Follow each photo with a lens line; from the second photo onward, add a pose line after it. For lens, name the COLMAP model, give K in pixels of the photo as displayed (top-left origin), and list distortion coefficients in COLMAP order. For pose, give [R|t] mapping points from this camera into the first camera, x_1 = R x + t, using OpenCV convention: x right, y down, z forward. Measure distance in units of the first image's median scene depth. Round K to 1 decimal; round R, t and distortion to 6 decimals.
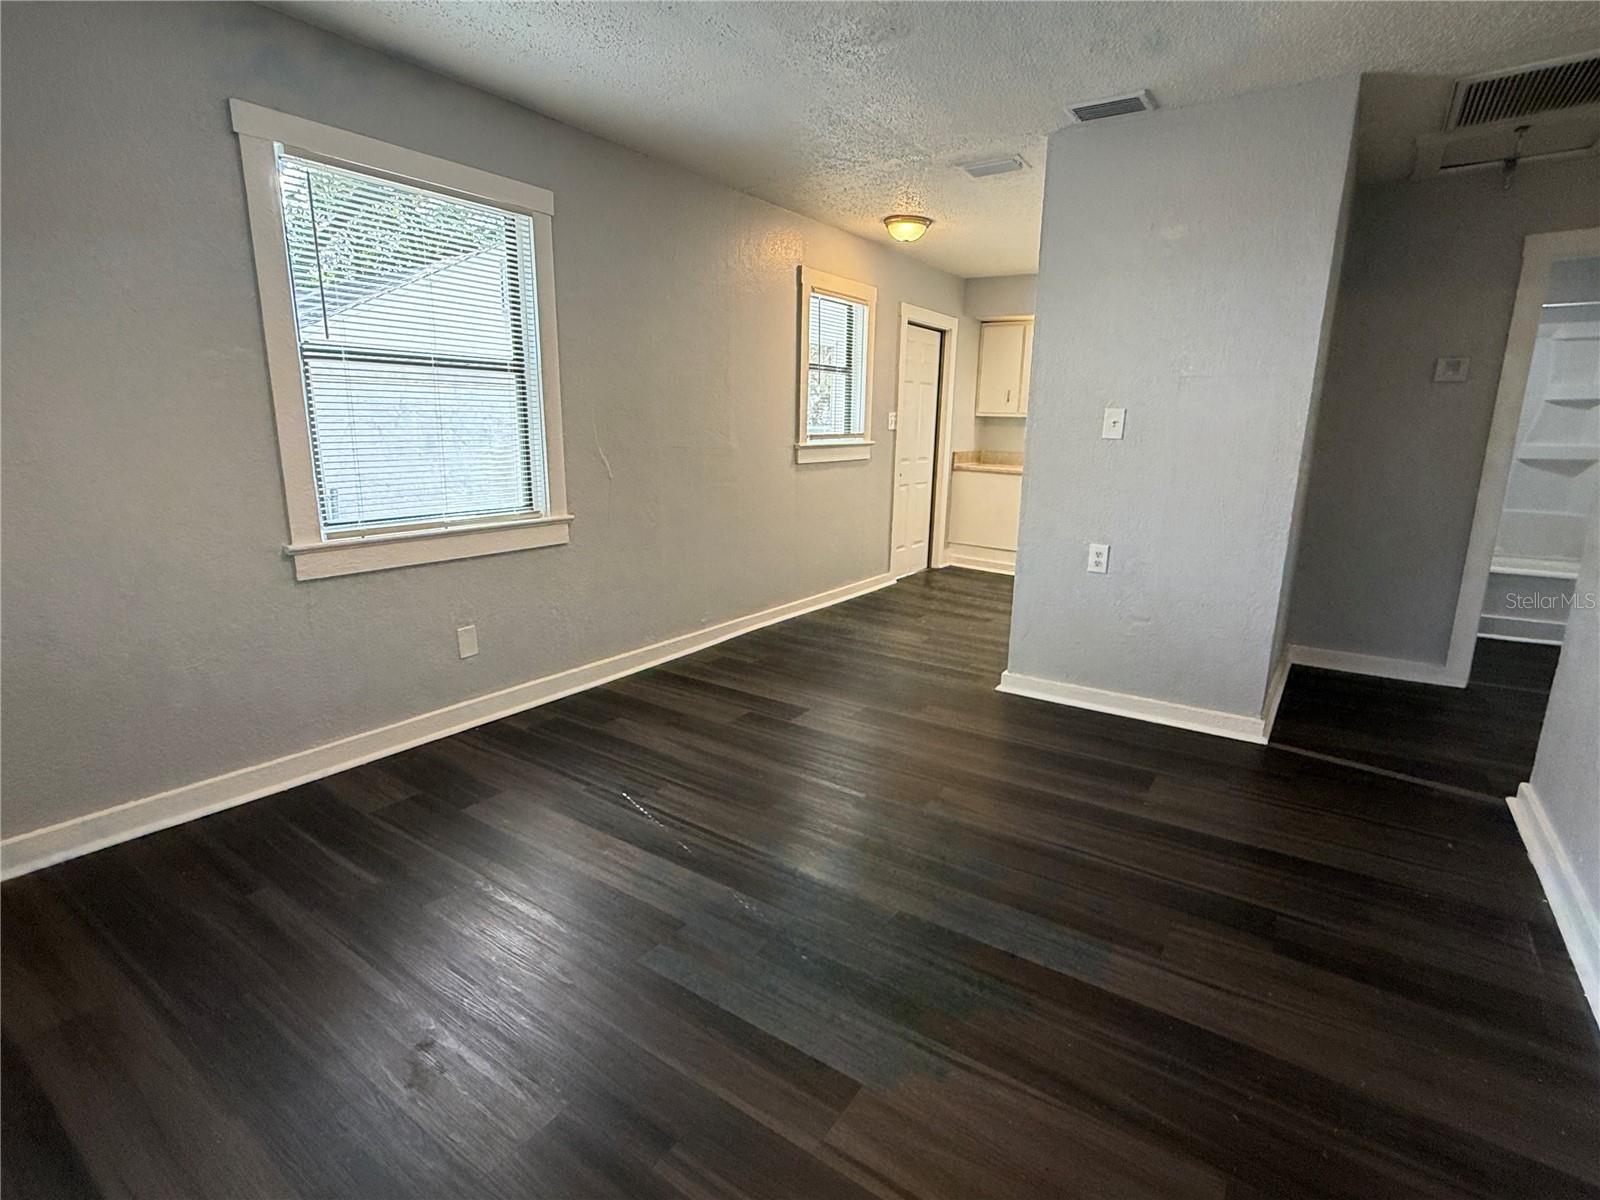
lens RADIAL K [[789.7, 0, 800.0], [0, 789.7, 600.0], [0, 0, 1]] dist [0.036703, 0.000011]
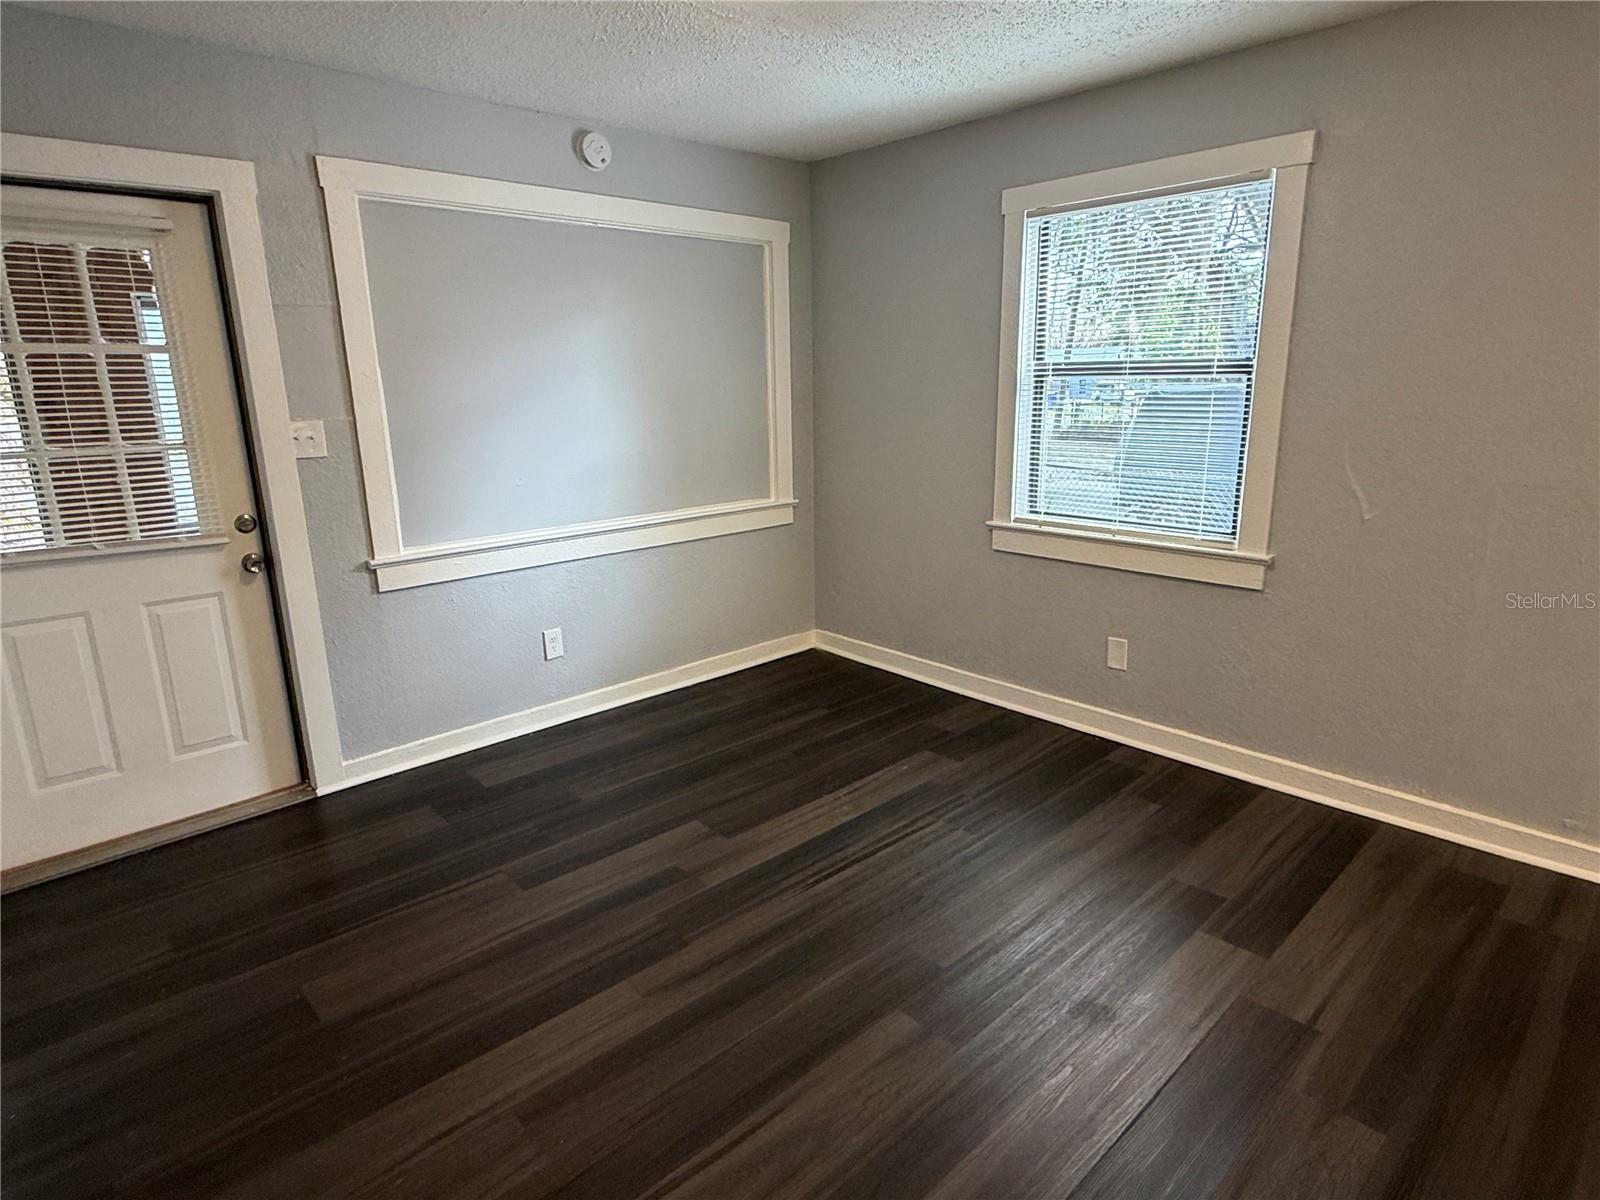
lens RADIAL K [[893.2, 0, 800.0], [0, 893.2, 600.0], [0, 0, 1]] dist [0.000004, -0.000831]
pose [[-0.218275, 0.226078, -0.949339, 0.800633], [-0.203879, 0.940765, 0.270913, -0.262010], [0.954353, 0.252684, -0.159253, 0.902819]]
